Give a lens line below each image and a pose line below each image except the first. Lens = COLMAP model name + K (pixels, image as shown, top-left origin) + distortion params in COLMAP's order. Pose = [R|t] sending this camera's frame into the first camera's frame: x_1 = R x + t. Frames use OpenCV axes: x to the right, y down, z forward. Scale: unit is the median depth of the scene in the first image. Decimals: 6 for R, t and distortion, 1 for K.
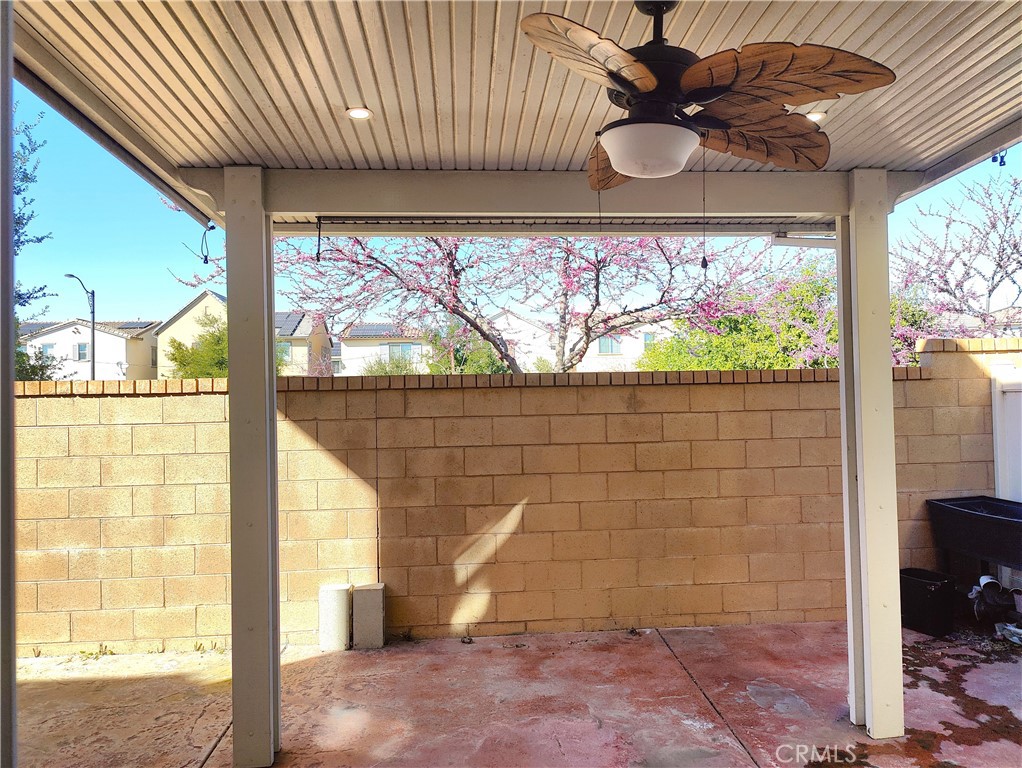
lens RADIAL K [[714.9, 0, 506.2], [0, 714.9, 381.8], [0, 0, 1]] dist [0.033333, -0.032262]
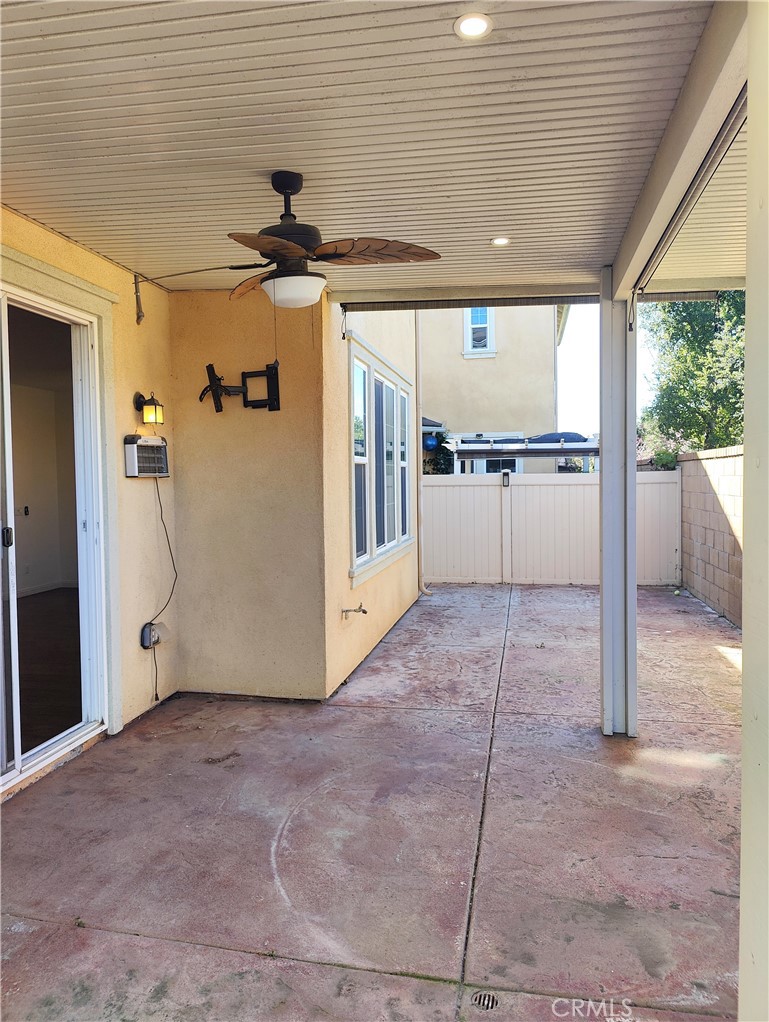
lens RADIAL K [[714.9, 0, 391.3], [0, 714.9, 513.3], [0, 0, 1]] dist [0.033333, -0.032262]
pose [[-0.249799, 0.072503, -0.965580, 0.910354], [0.042783, 0.997045, 0.063797, 0.027556], [0.967352, -0.025374, -0.252163, 0.877272]]
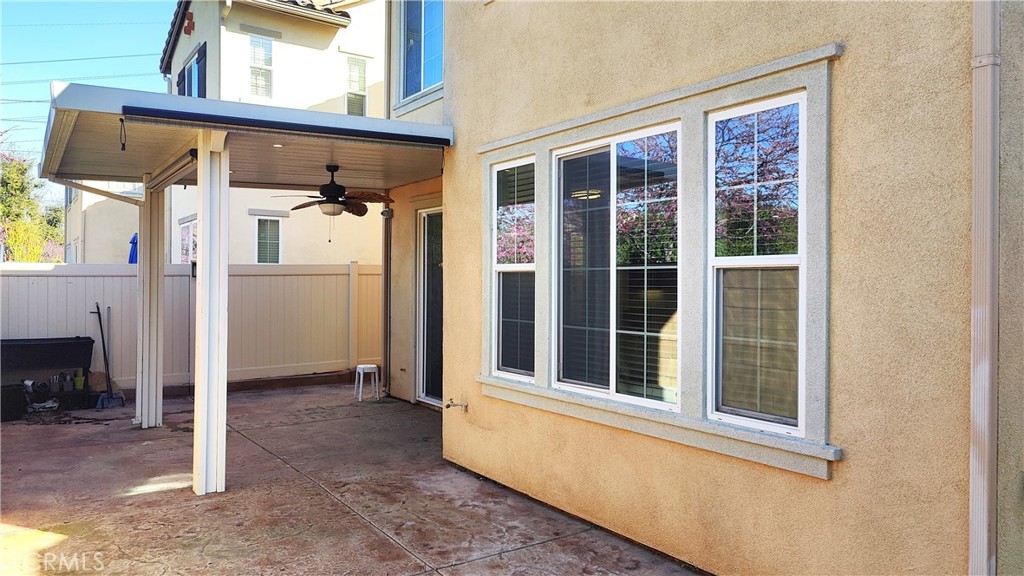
lens RADIAL K [[716.6, 0, 506.9], [0, 716.6, 283.6], [0, 0, 1]] dist [0.028972, -0.019954]
pose [[-0.503081, 0.019125, 0.864028, -1.954035], [-0.014562, 0.999426, -0.030601, 0.087286], [-0.864117, -0.027977, -0.502513, 1.165568]]
